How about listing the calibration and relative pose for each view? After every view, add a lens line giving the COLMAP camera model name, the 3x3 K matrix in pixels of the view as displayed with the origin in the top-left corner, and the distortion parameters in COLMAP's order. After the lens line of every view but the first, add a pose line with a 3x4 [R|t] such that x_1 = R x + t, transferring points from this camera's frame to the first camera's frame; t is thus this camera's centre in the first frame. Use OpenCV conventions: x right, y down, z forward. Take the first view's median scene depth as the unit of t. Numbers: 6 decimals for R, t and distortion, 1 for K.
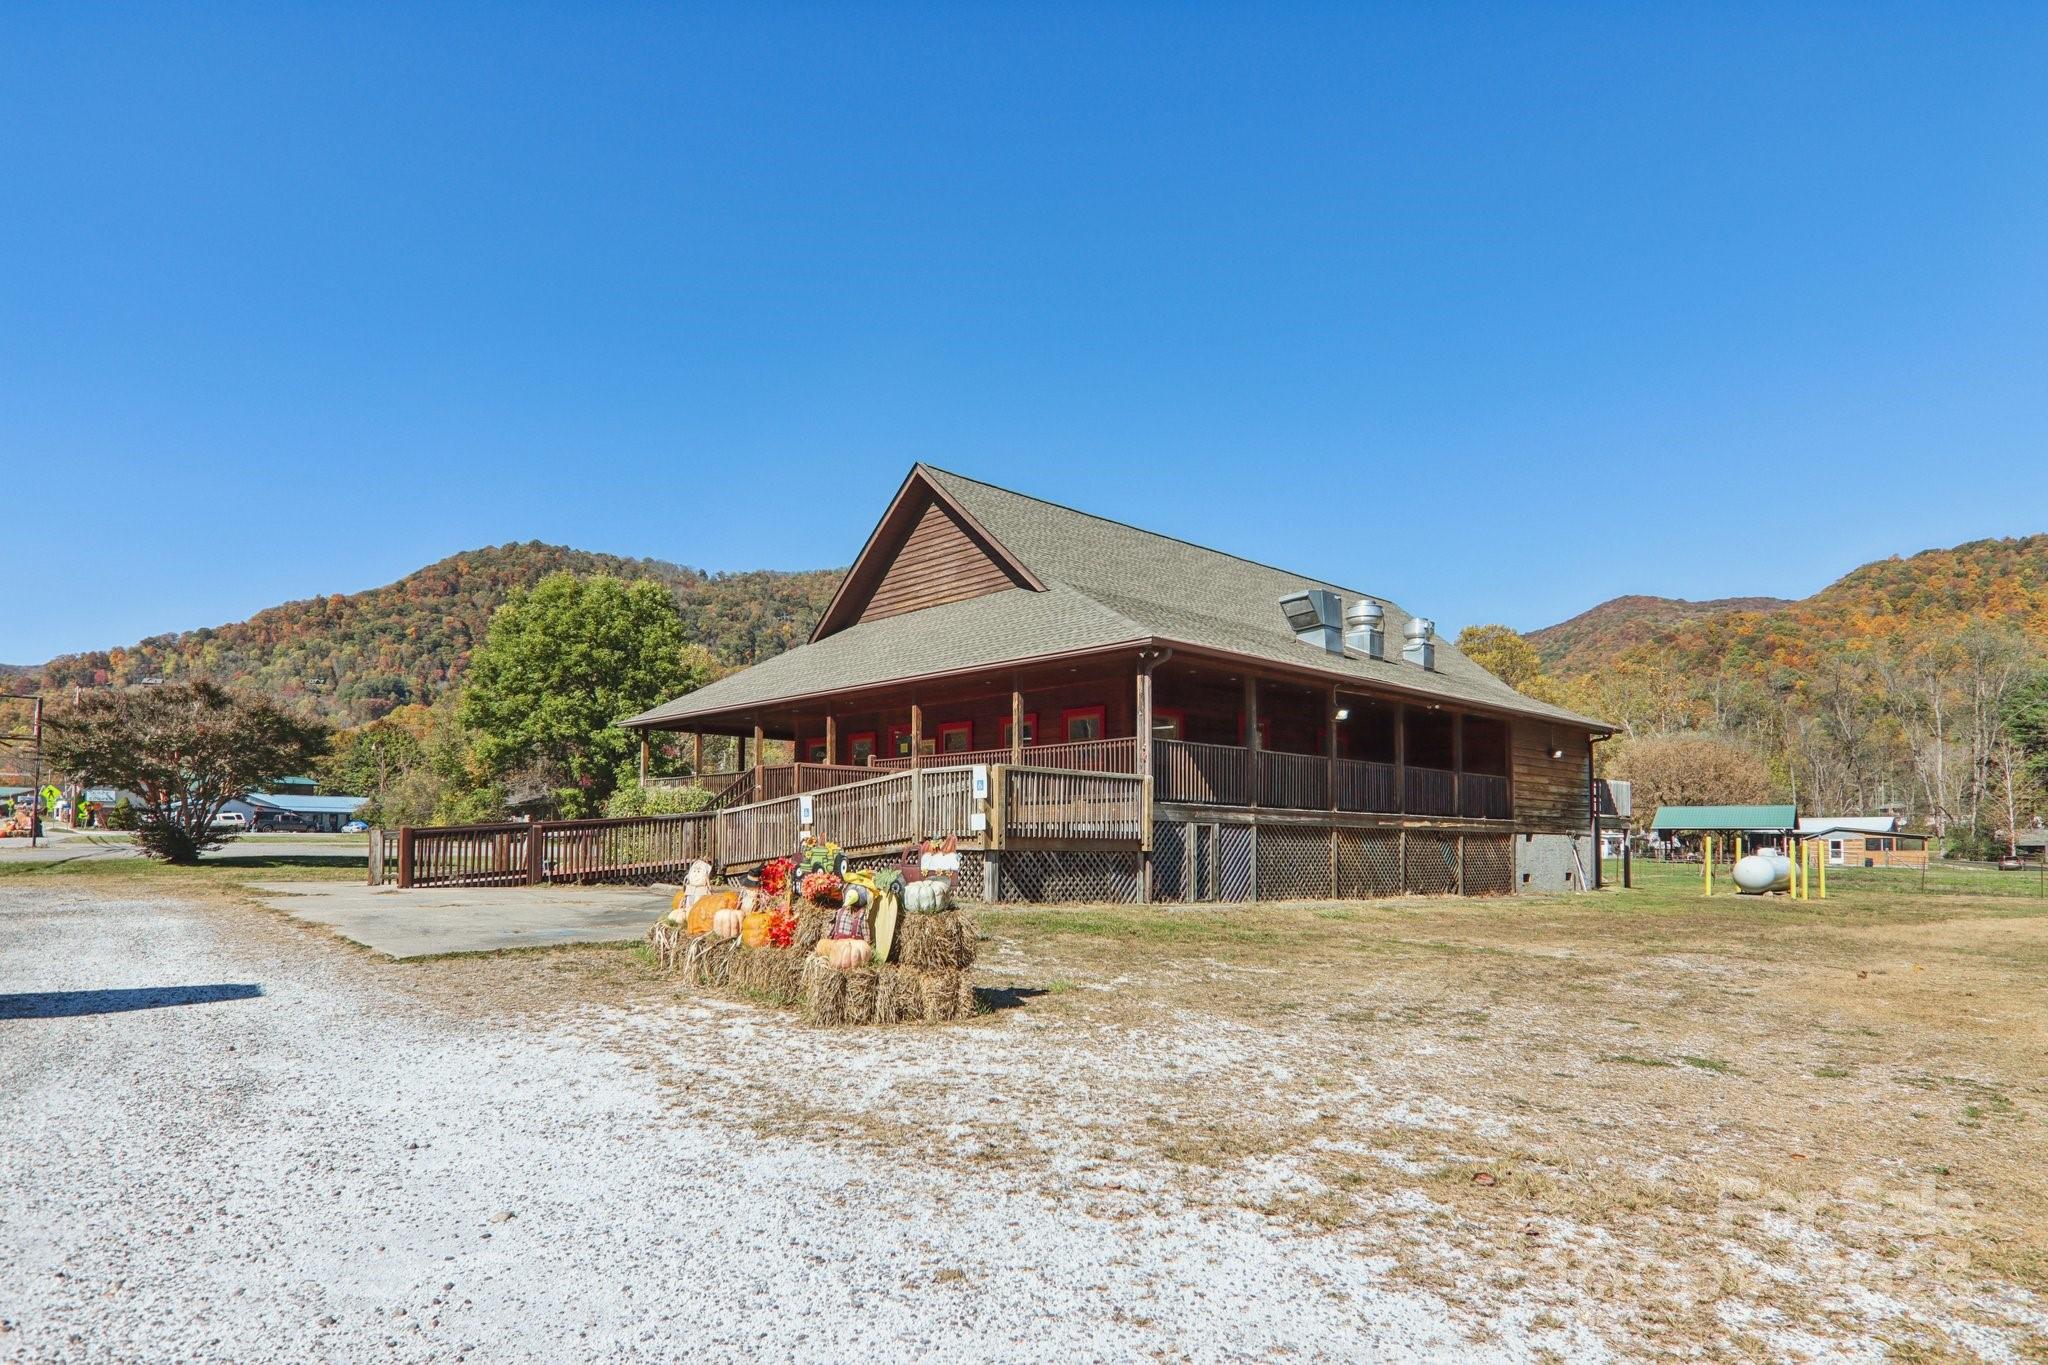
lens RADIAL K [[1152.0, 0, 1004.2], [0, 1152.0, 713.1], [0, 0, 1]] dist [-0.001397, -0.000370]
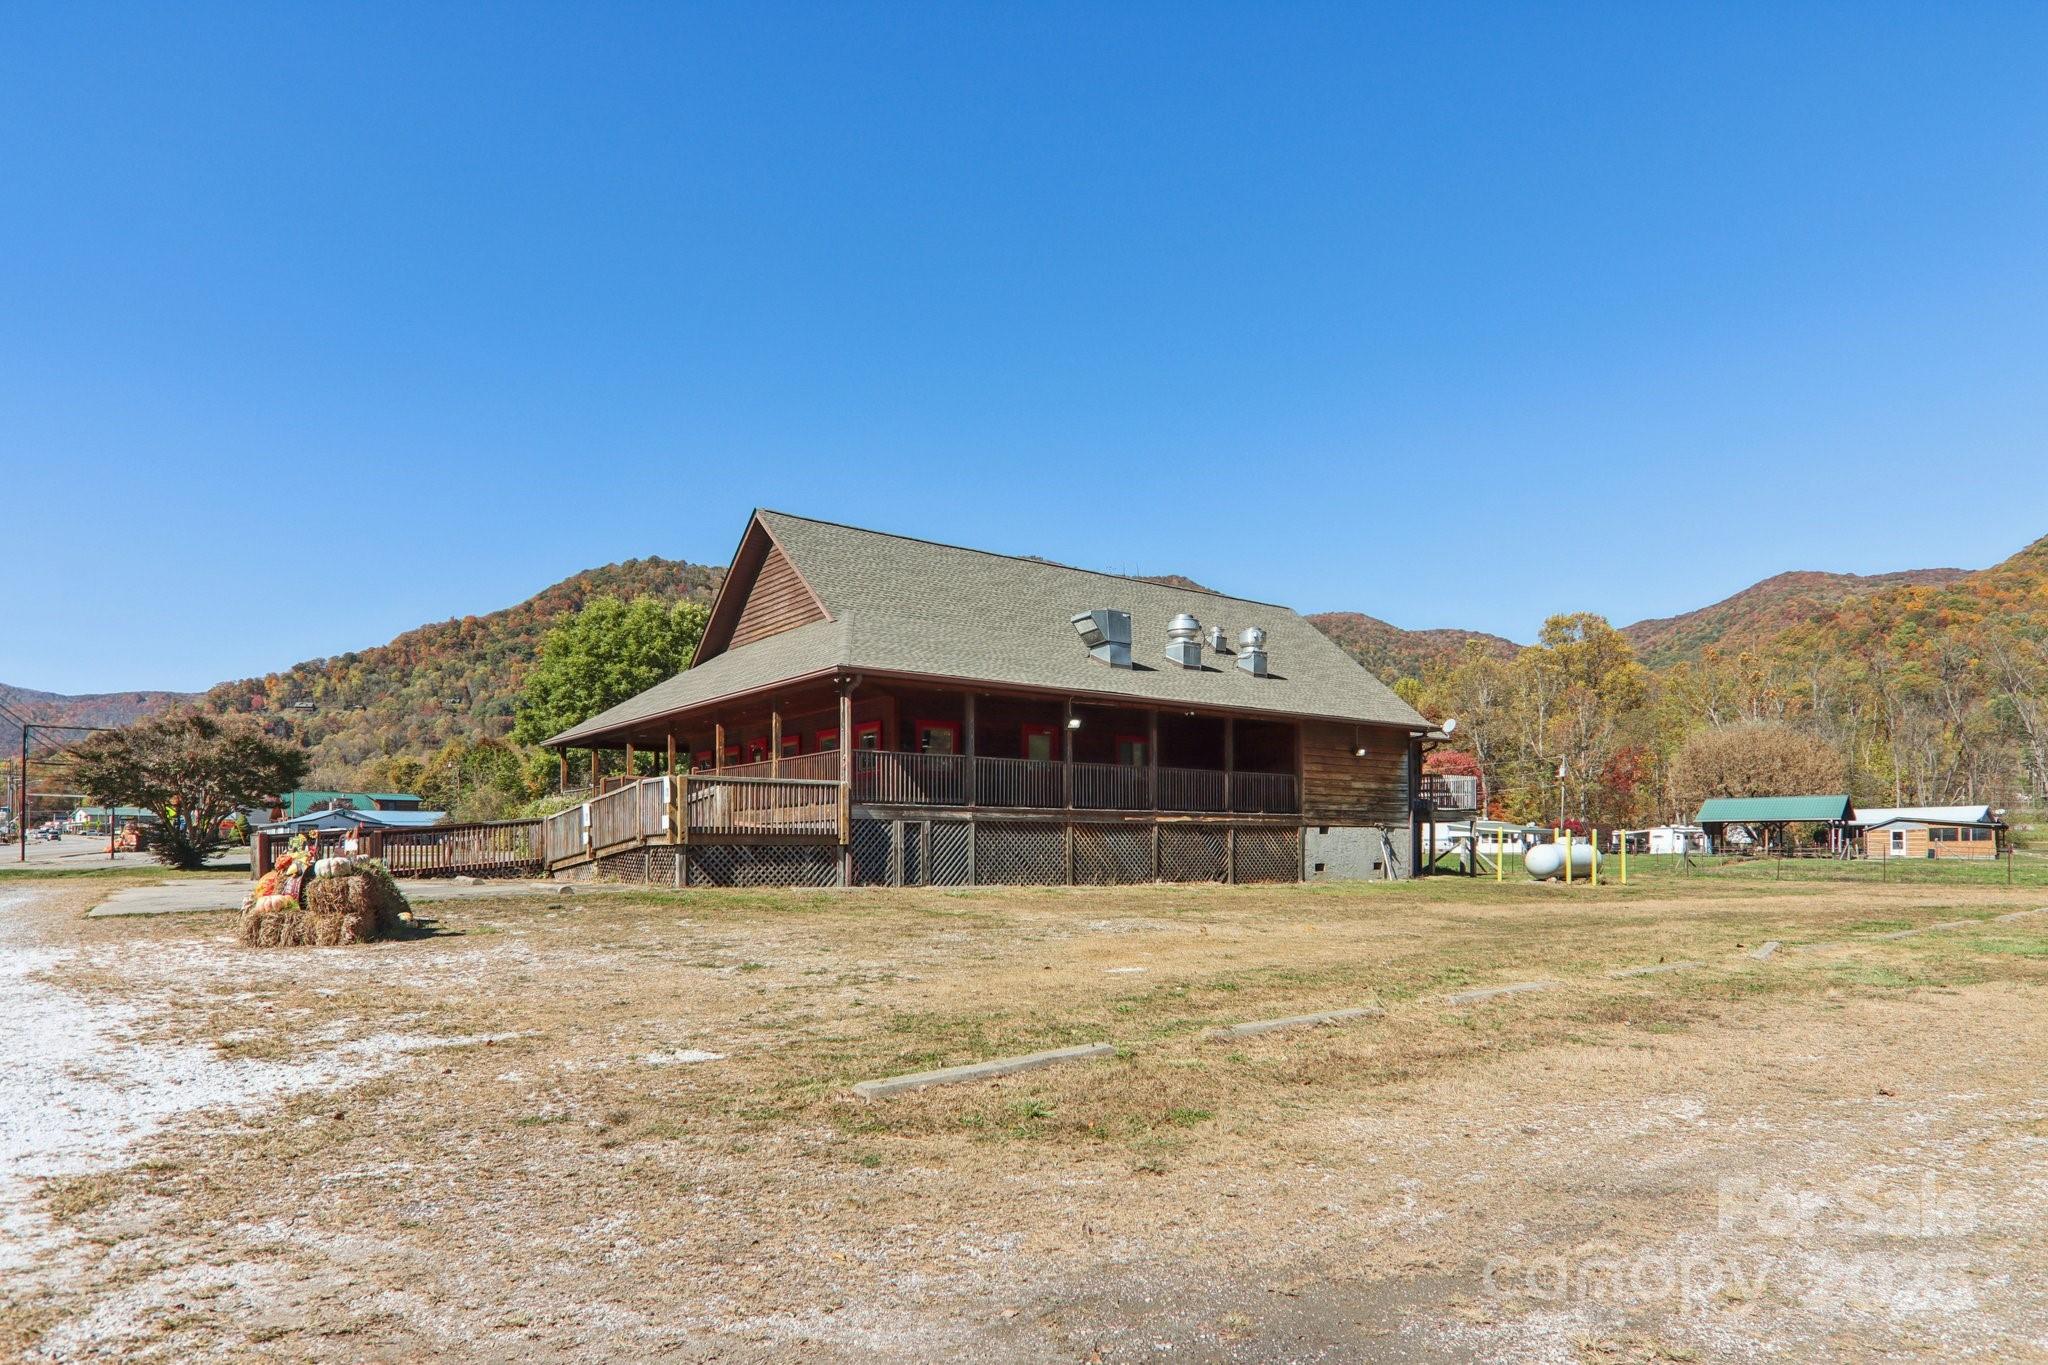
lens RADIAL K [[1172.4, 0, 1001.1], [0, 1172.4, 736.7], [0, 0, 1]] dist [-0.003468, -0.001211]
pose [[0.994918, -0.022772, -0.098080, 0.287396], [0.024454, 0.999573, 0.015977, -0.005290], [0.097674, -0.018294, 0.995050, -0.136286]]
